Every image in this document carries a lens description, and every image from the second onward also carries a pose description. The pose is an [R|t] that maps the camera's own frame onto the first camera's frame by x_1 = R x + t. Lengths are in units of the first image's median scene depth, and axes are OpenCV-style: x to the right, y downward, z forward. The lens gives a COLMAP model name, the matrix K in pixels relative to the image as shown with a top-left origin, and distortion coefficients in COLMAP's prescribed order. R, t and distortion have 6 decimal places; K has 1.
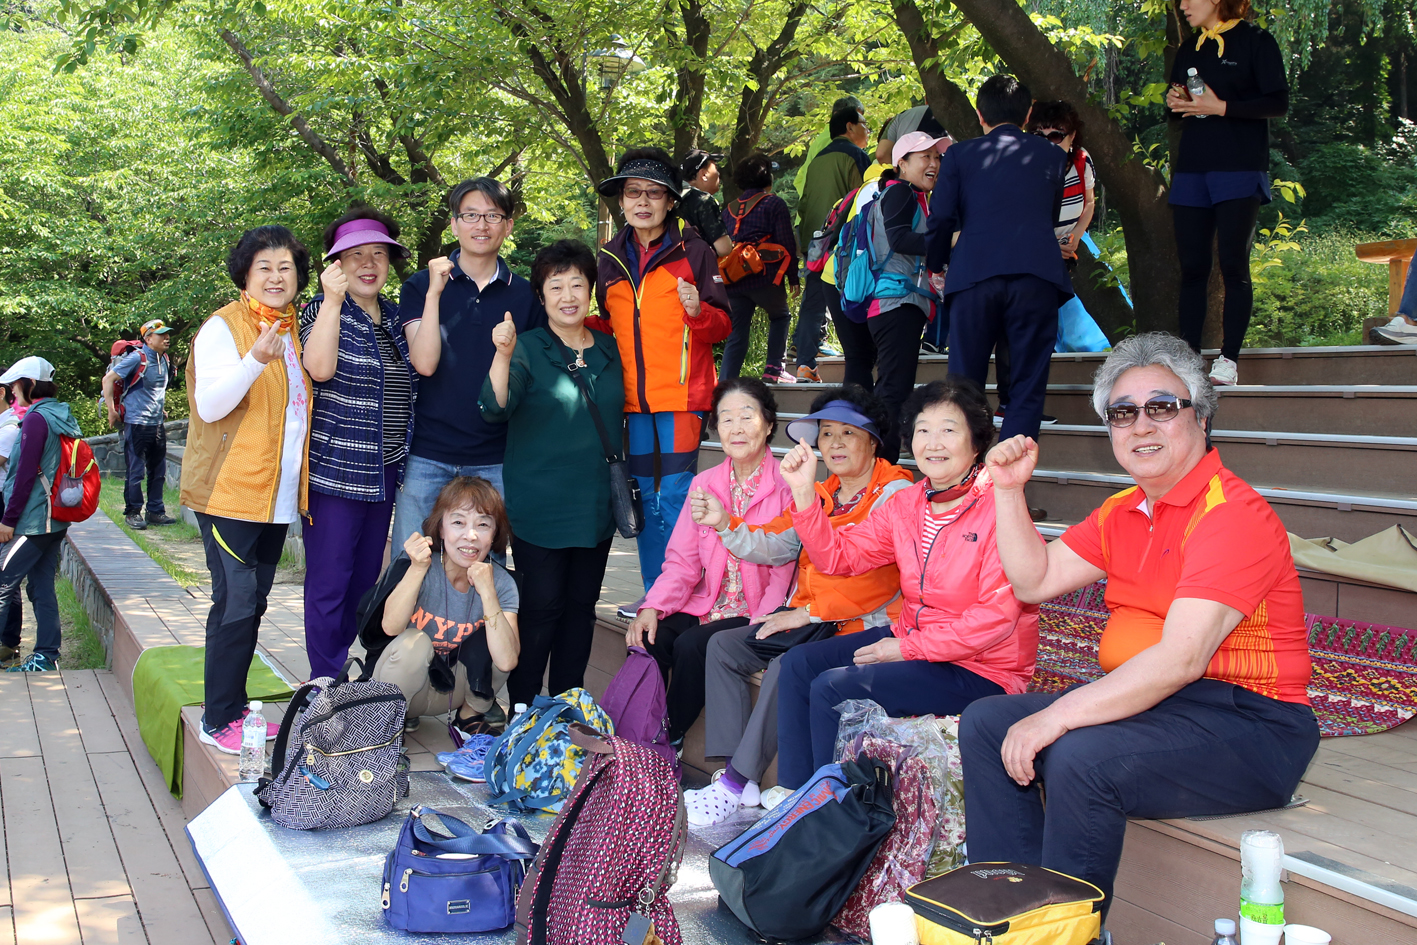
lens RADIAL K [[1082.1, 0, 712.0], [0, 1082.1, 449.2], [0, 0, 1]] dist [-0.046379, 0.001672]
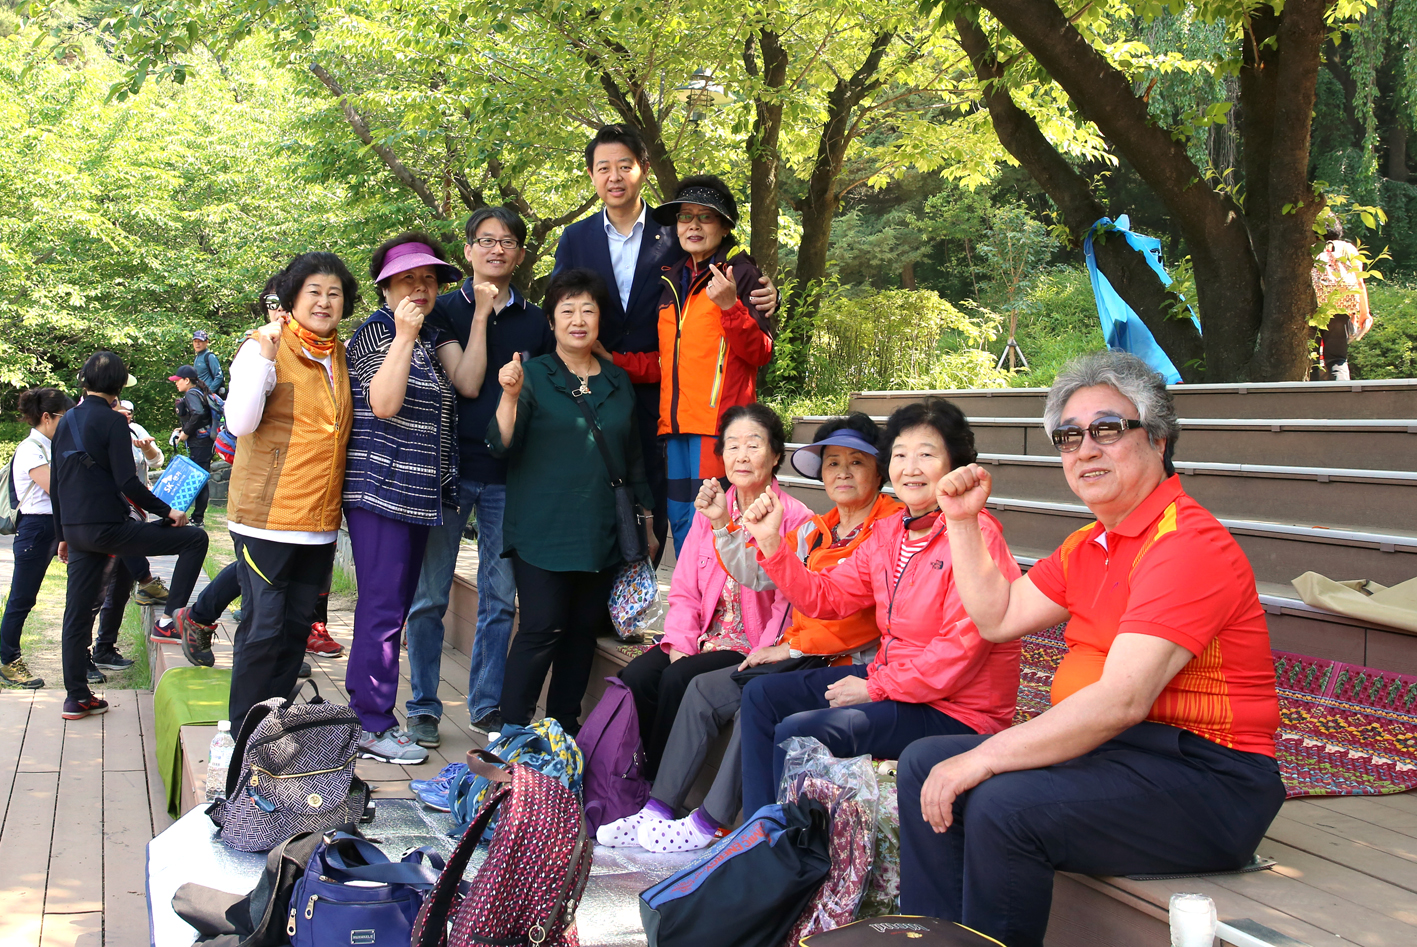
lens RADIAL K [[1090.6, 0, 766.8], [0, 1090.6, 463.6], [0, 0, 1]] dist [-0.045695, 0.003943]
pose [[0.997504, 0.013377, -0.069324, 0.127578], [-0.015031, 0.999613, -0.023390, 0.011546], [0.068984, 0.024373, 0.997320, 0.030840]]
